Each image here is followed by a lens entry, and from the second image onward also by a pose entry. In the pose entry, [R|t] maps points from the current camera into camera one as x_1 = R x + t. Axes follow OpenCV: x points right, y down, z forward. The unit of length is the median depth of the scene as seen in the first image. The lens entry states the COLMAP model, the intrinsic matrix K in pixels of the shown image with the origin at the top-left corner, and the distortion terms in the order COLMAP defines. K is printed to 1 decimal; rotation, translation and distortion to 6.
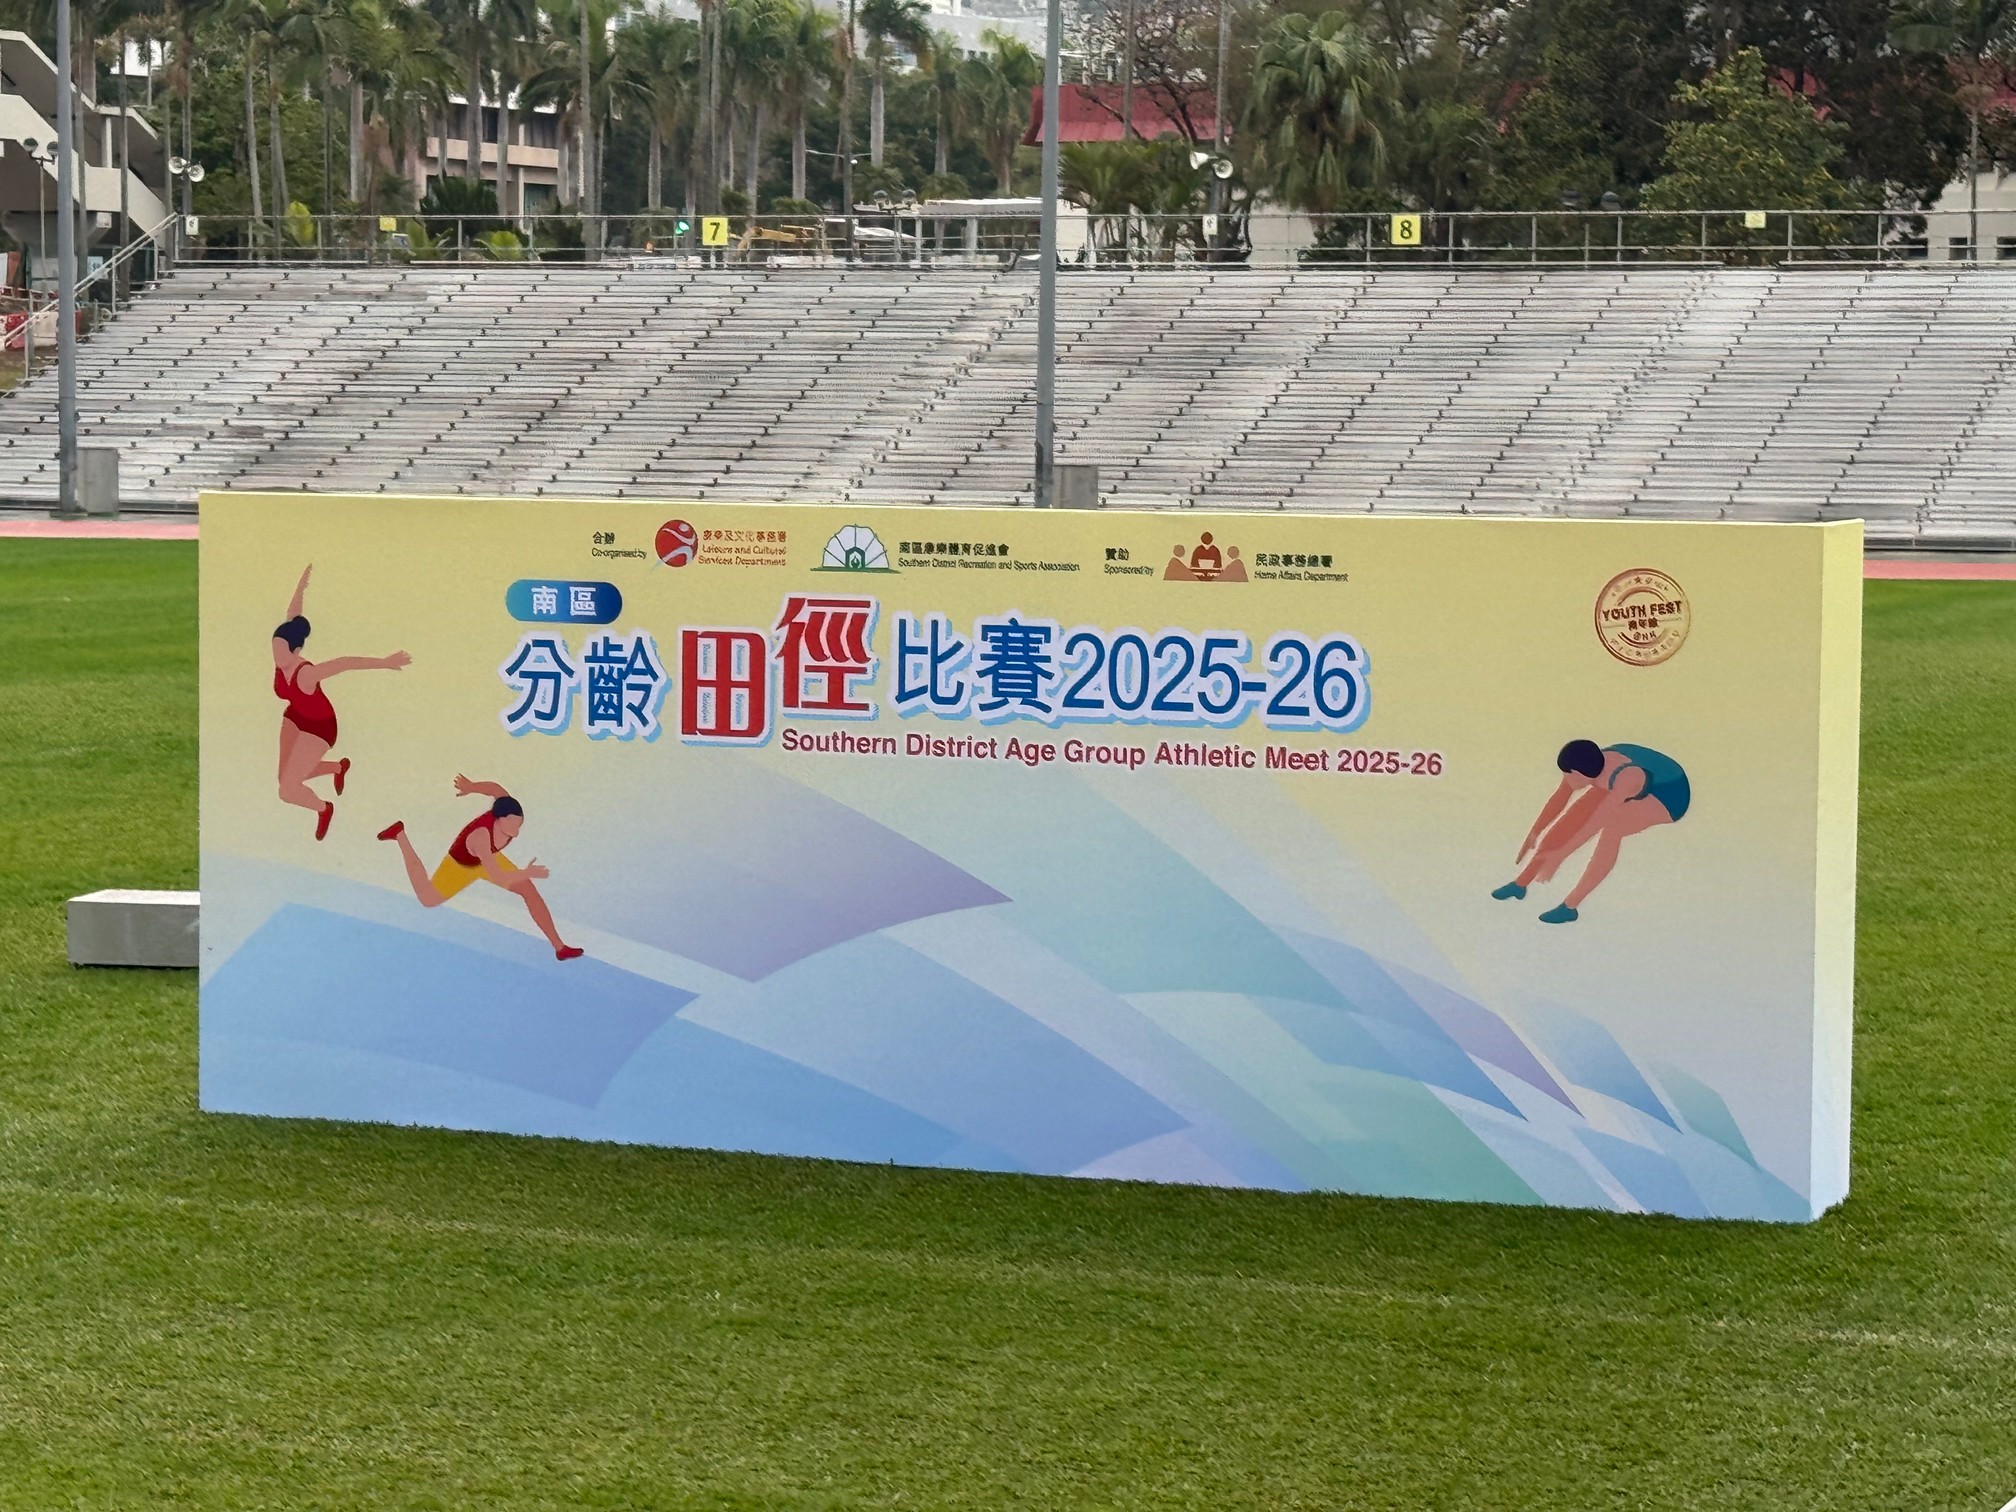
lens RADIAL K [[5314.9, 0, 1004.5], [0, 5314.9, 758.6], [0, 0, 1]] dist [0.106809, 0.000000]
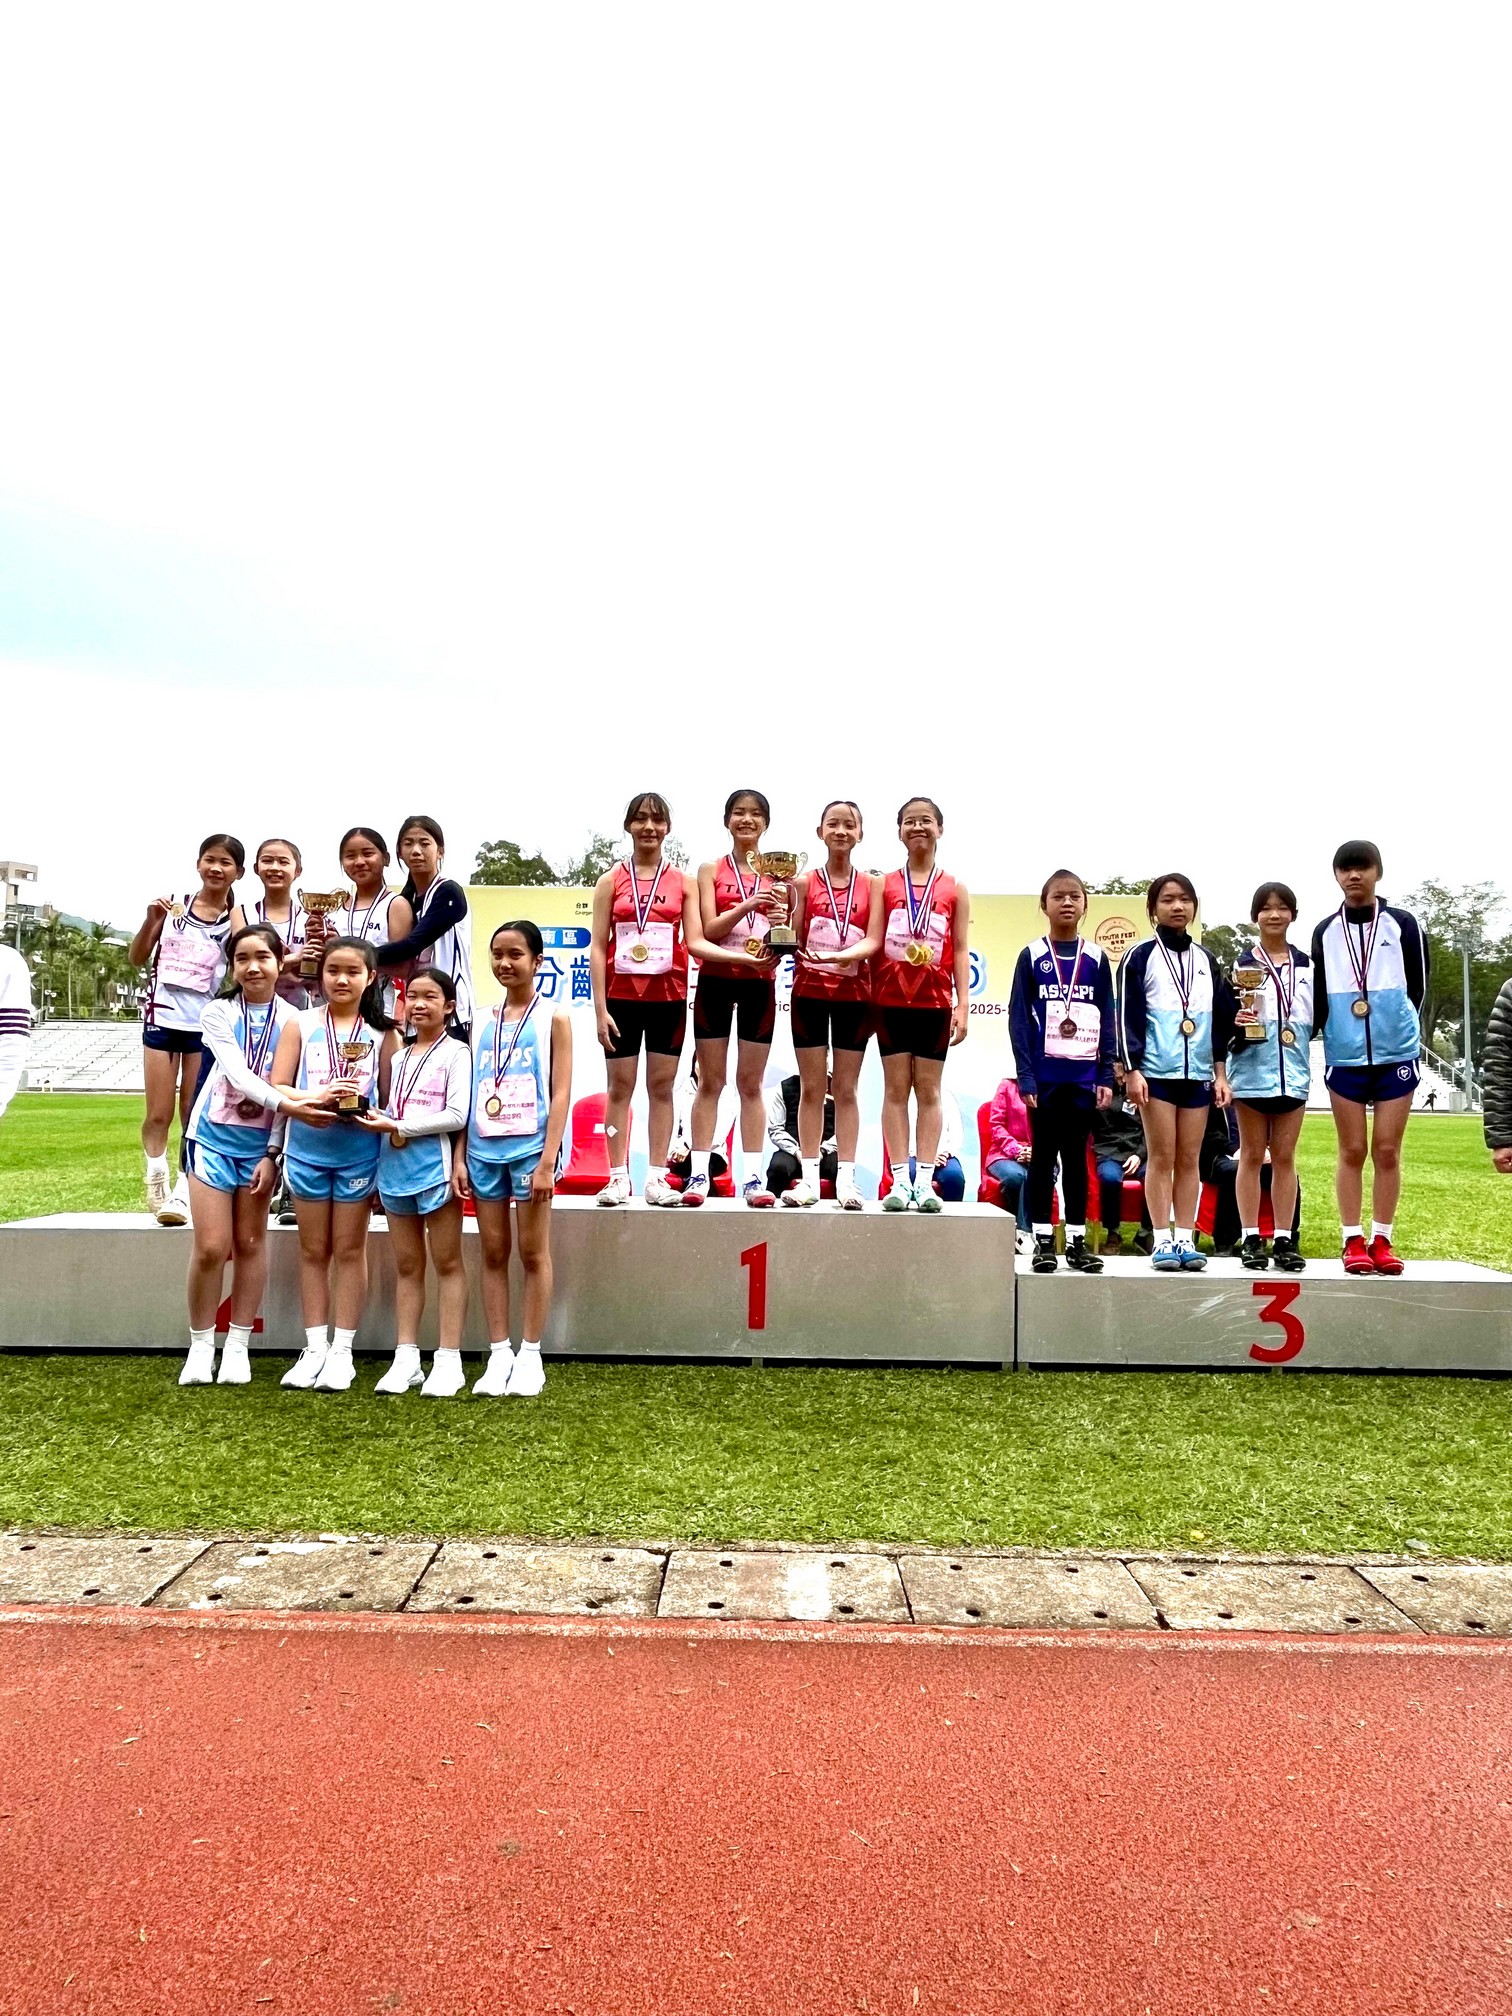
lens RADIAL K [[1270.5, 0, 766.3], [0, 1270.5, 1007.7], [0, 0, 1]] dist [-0.005819, 0.000723]
pose [[0.928208, 0.026814, 0.371094, -0.189120], [0.020806, 0.992098, -0.123726, 0.057574], [-0.371480, 0.122565, 0.920316, 0.546569]]
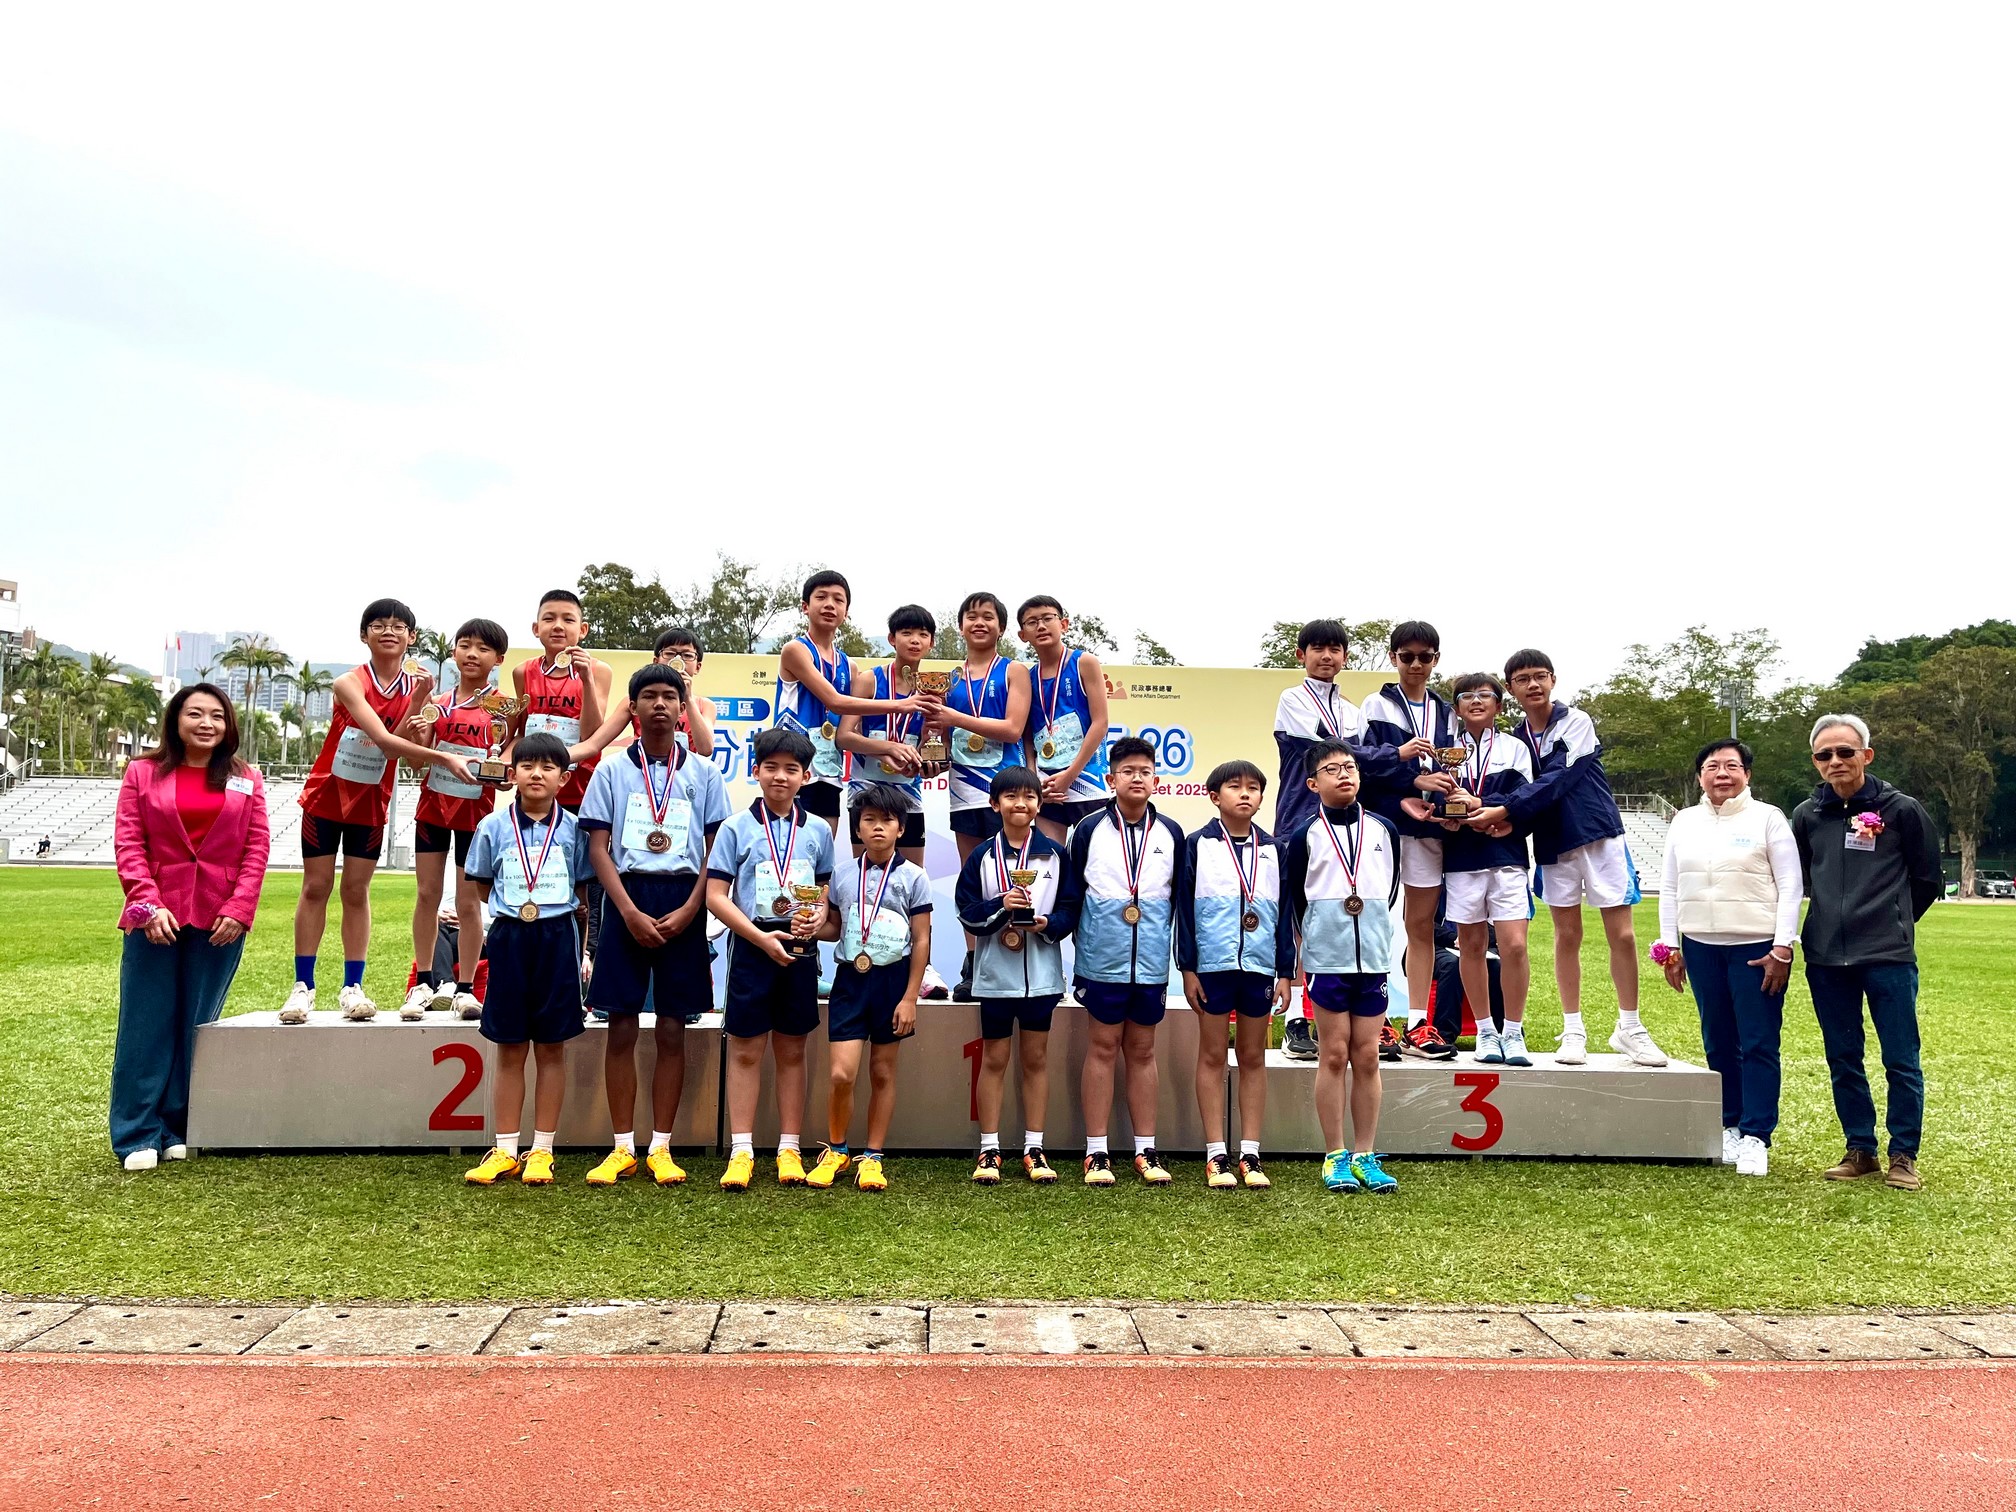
lens RADIAL K [[1508.9, 0, 1025.4], [0, 1508.9, 745.7], [0, 0, 1]] dist [0.064901, -0.085948]
pose [[0.901360, 0.039760, 0.431241, -0.219303], [0.021056, 0.990576, -0.135339, 0.056206], [-0.432558, 0.131069, 0.892028, 0.503336]]
